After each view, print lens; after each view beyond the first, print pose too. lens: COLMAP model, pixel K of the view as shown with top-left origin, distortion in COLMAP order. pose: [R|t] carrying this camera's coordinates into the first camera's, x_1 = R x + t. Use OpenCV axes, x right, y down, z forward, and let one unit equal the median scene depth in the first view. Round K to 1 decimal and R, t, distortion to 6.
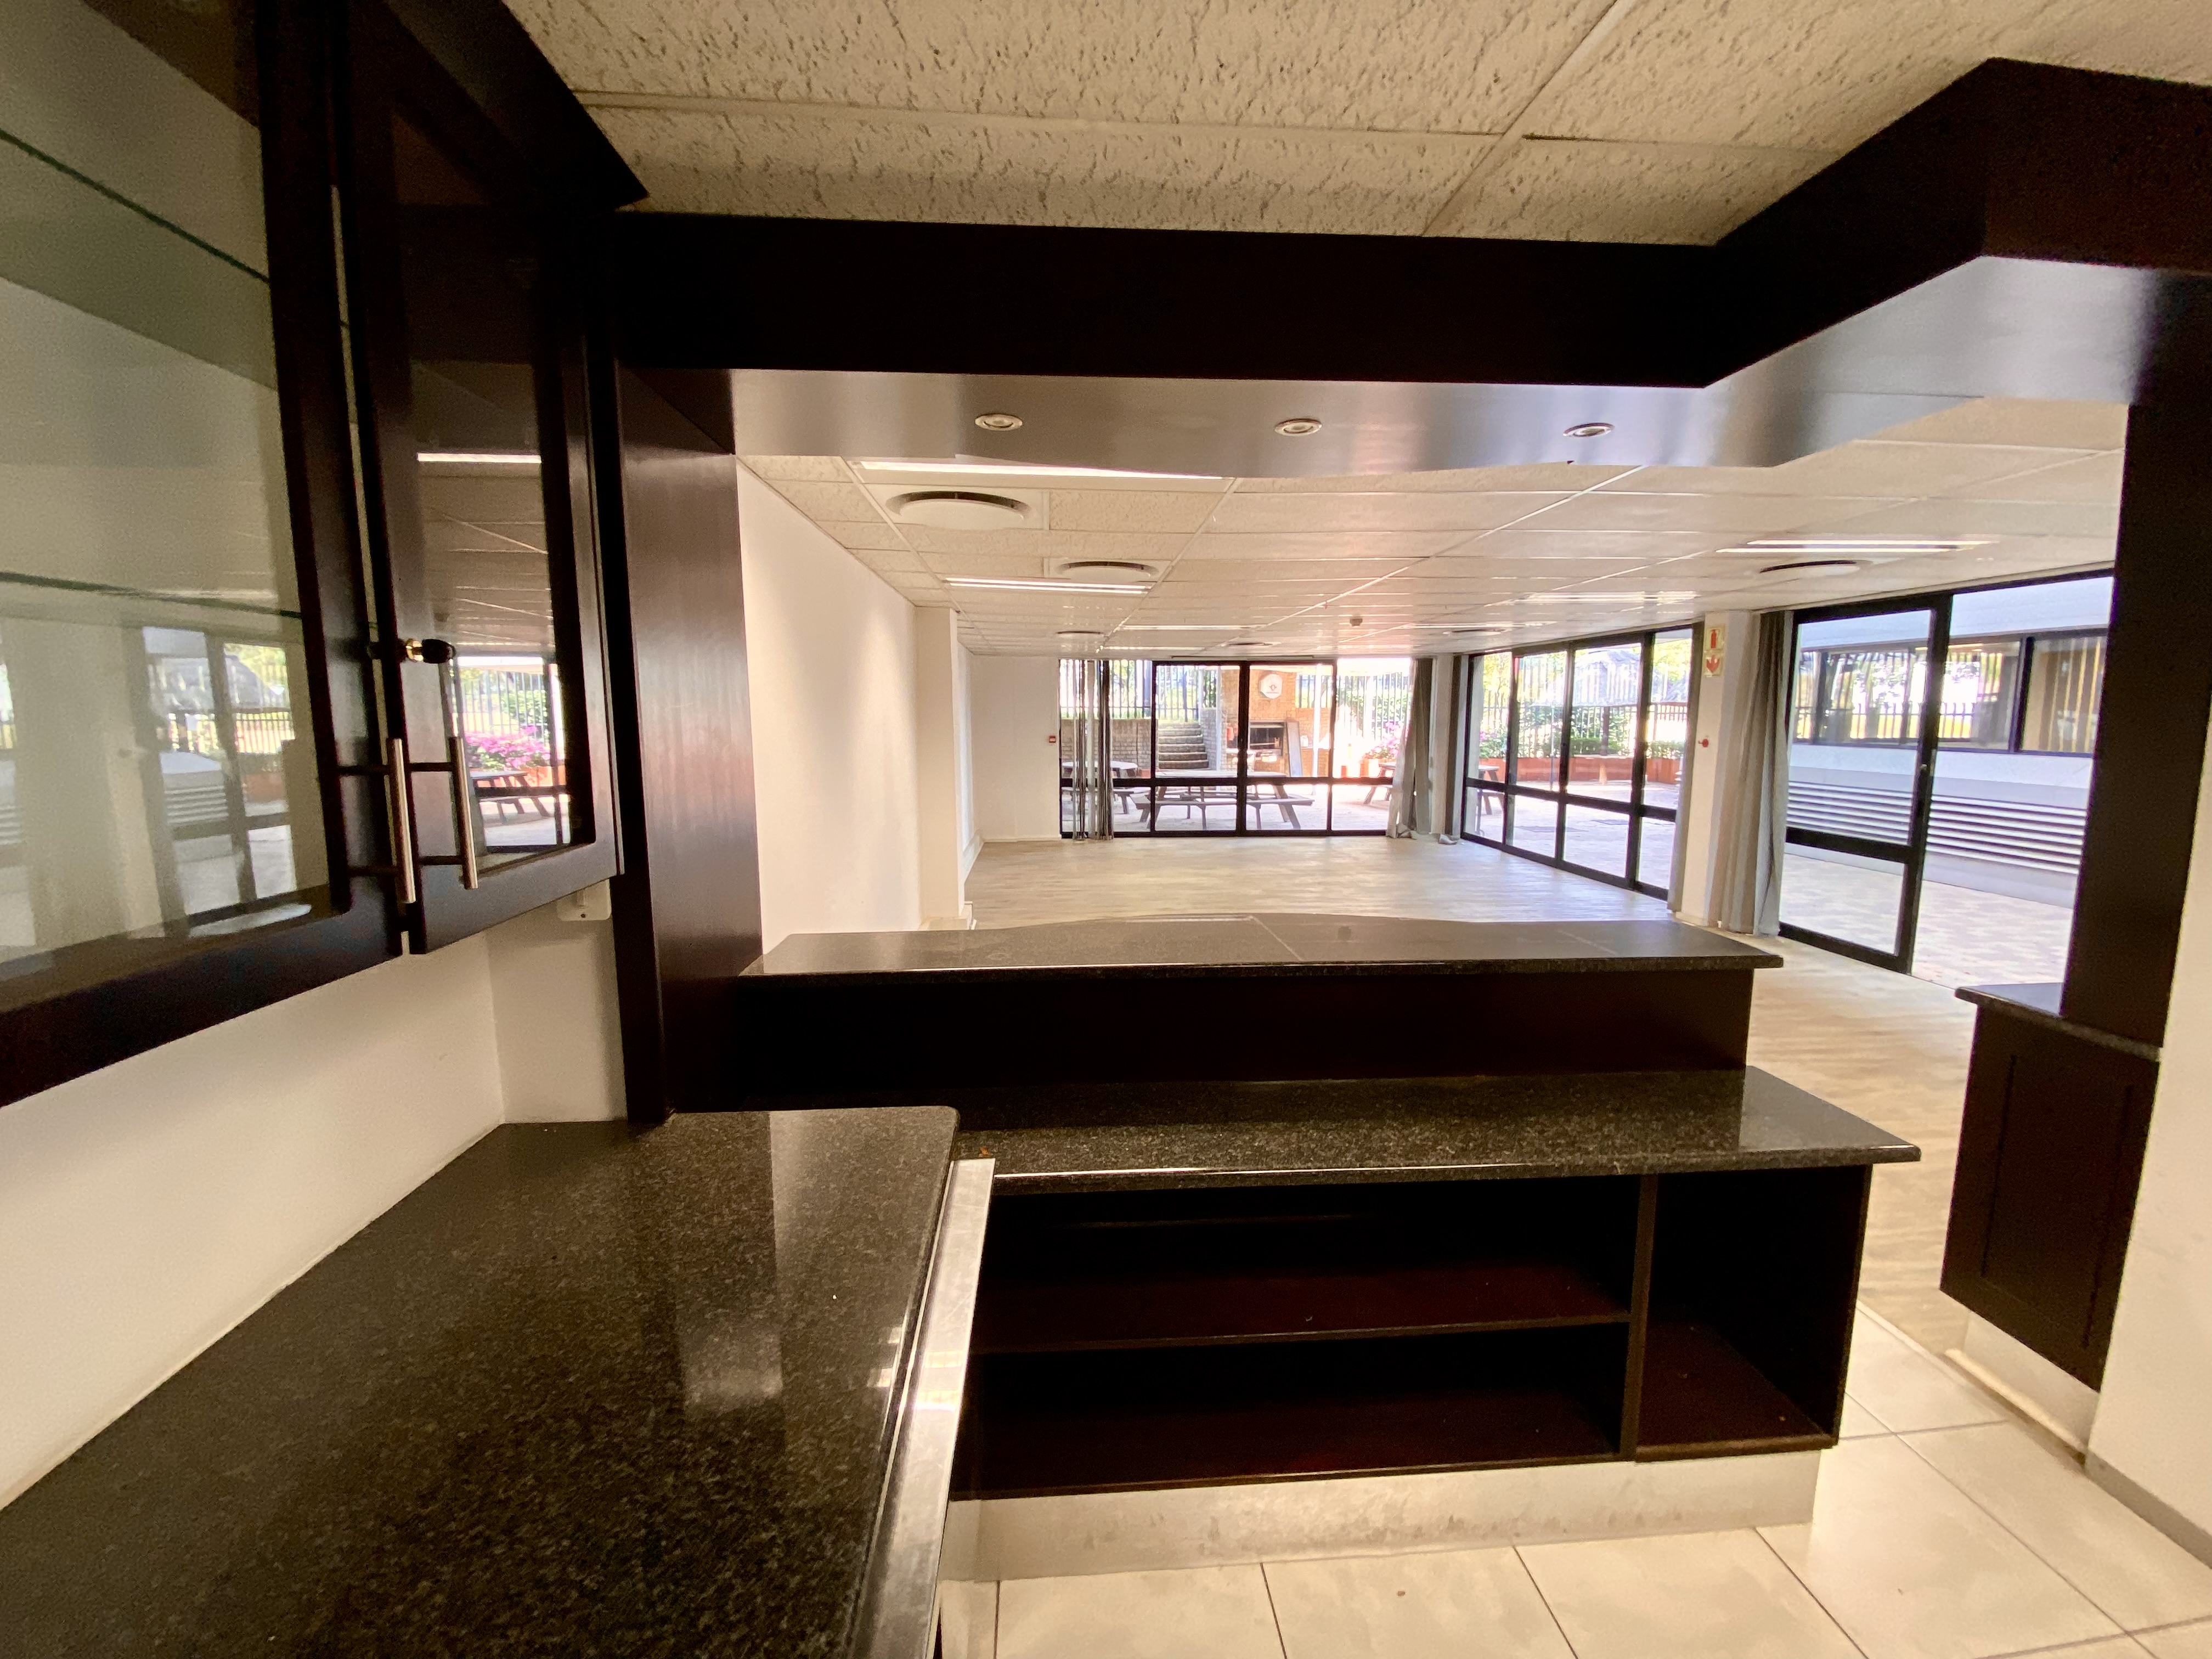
lens RADIAL K [[904.0, 0, 1097.5], [0, 904.0, 826.3], [0, 0, 1]] dist [0.004644, -0.000133]
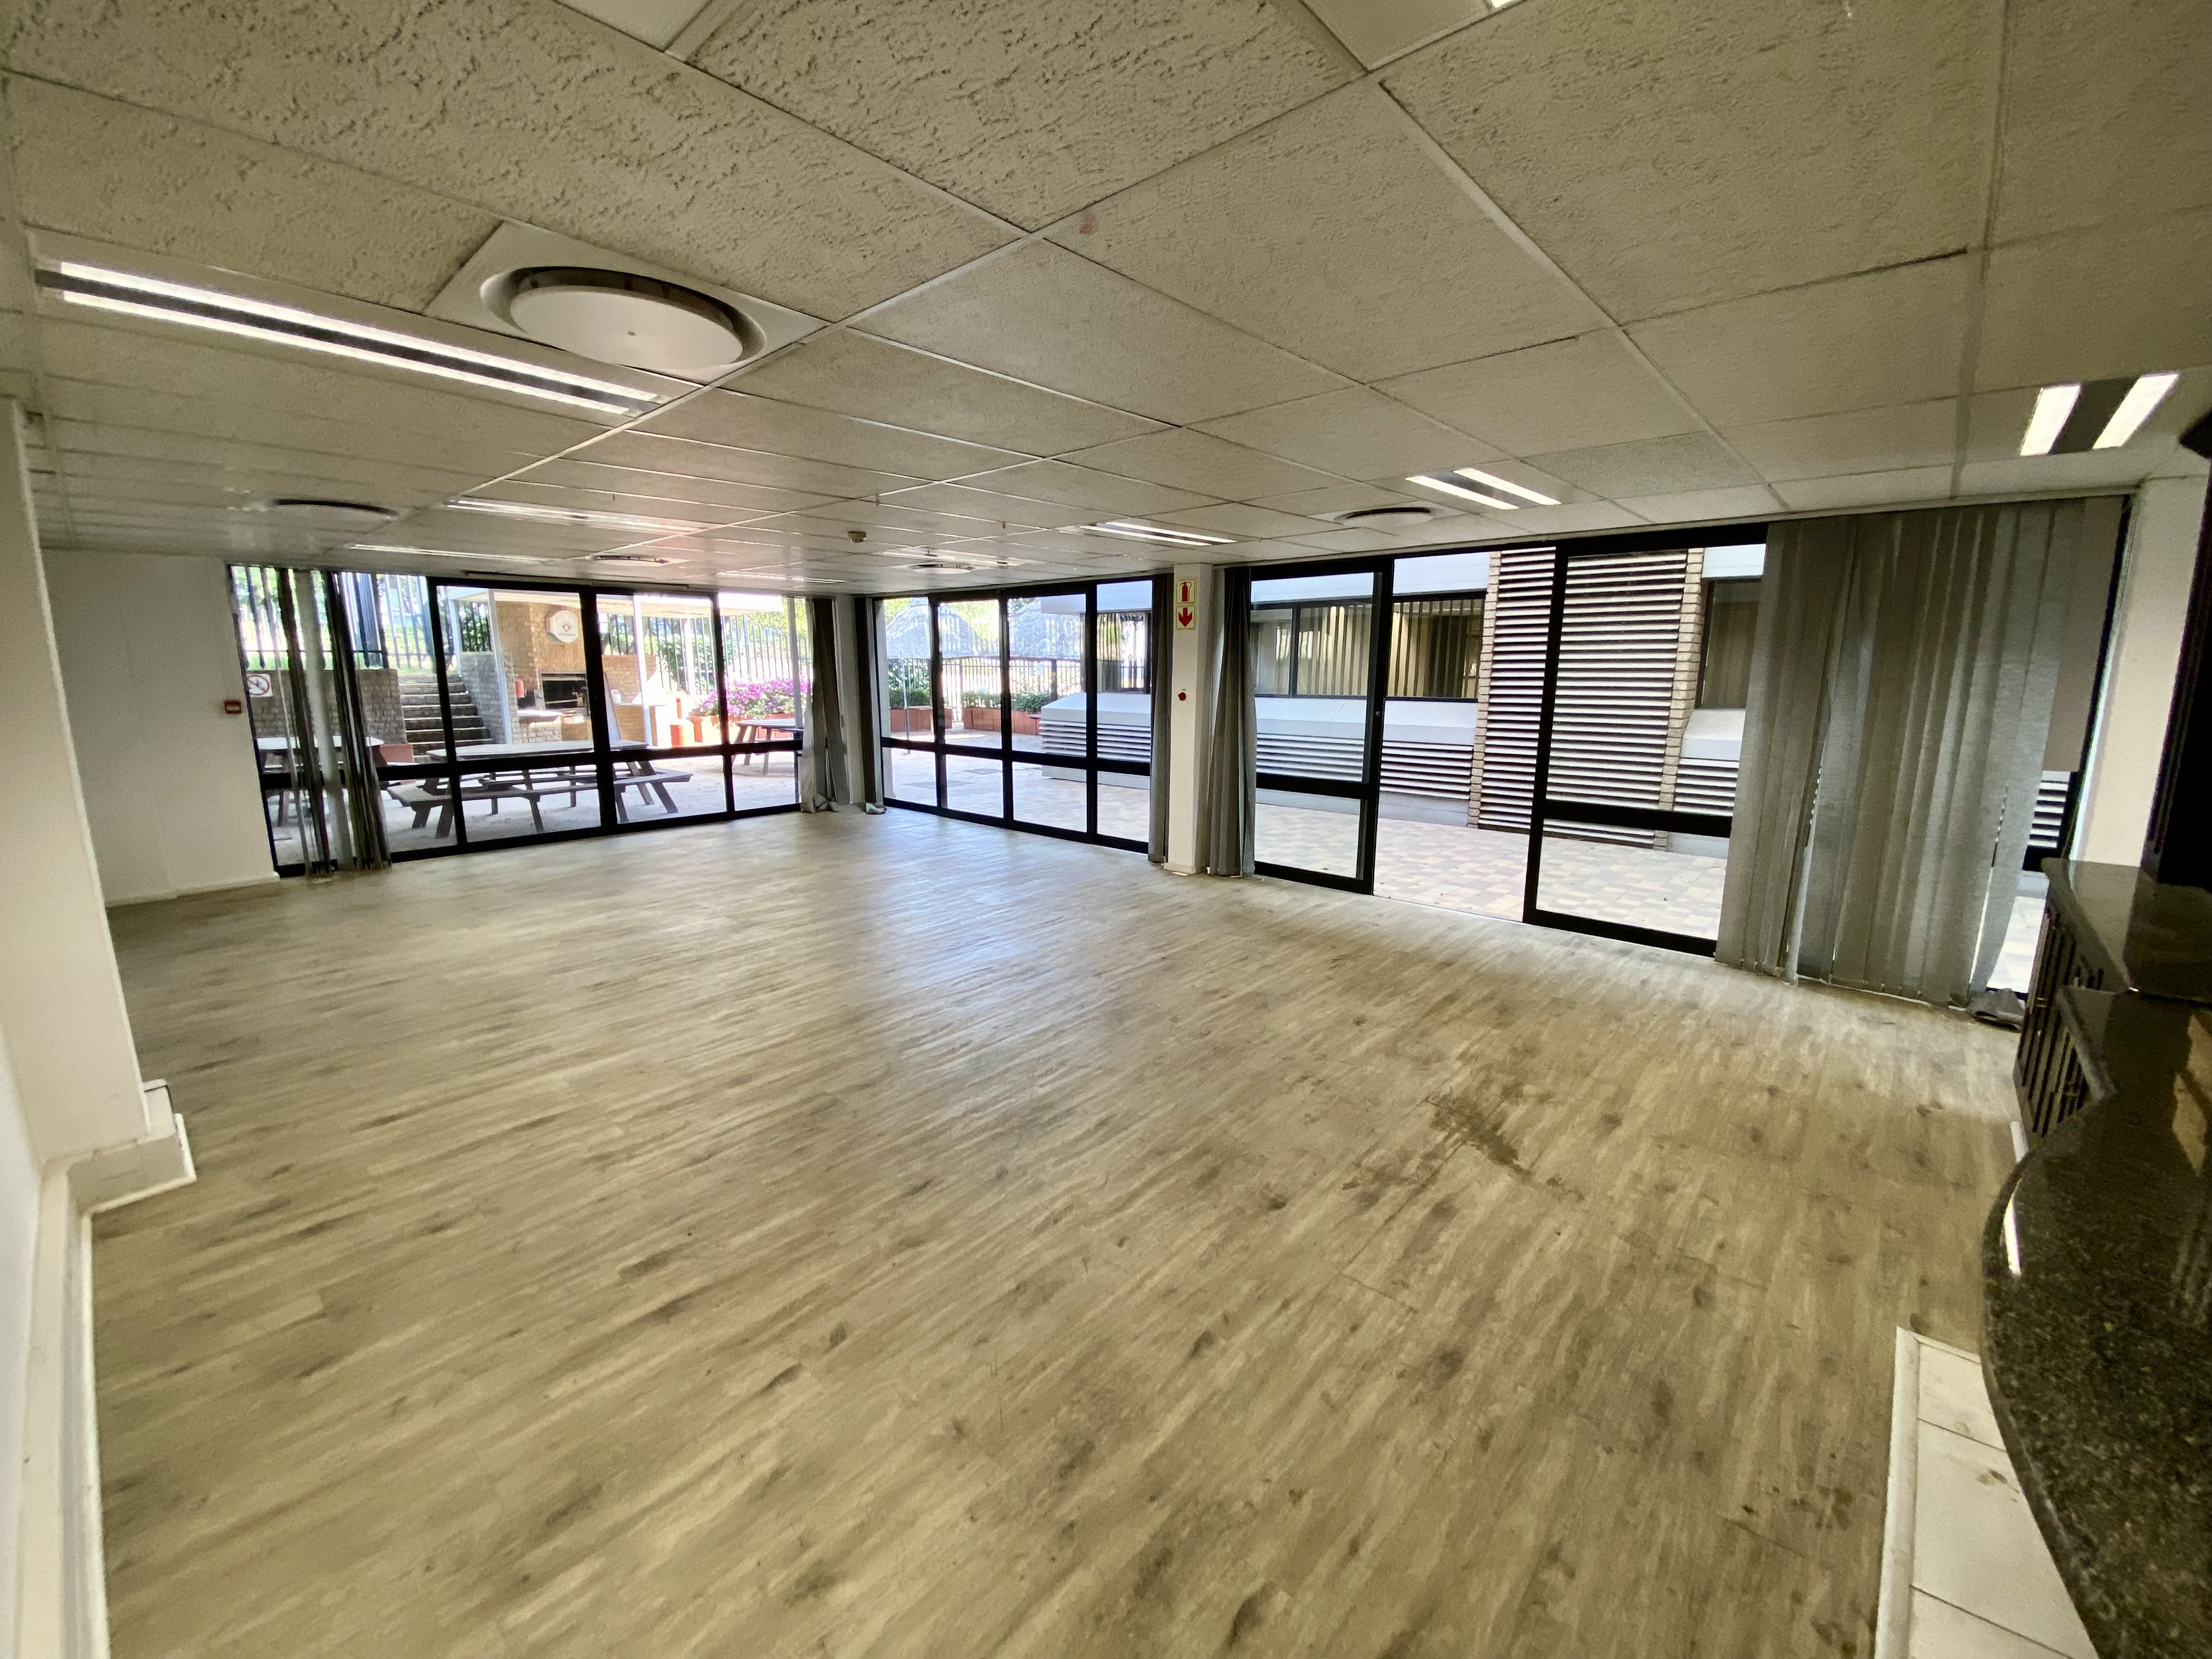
lens RADIAL K [[904.0, 0, 1123.4], [0, 904.0, 830.1], [0, 0, 1]] dist [0.004644, -0.000133]
pose [[0.707142, -0.126518, 0.695660, -0.068726], [0.084761, 0.991935, 0.094240, -0.030734], [-0.701973, -0.007676, 0.712163, 0.226319]]
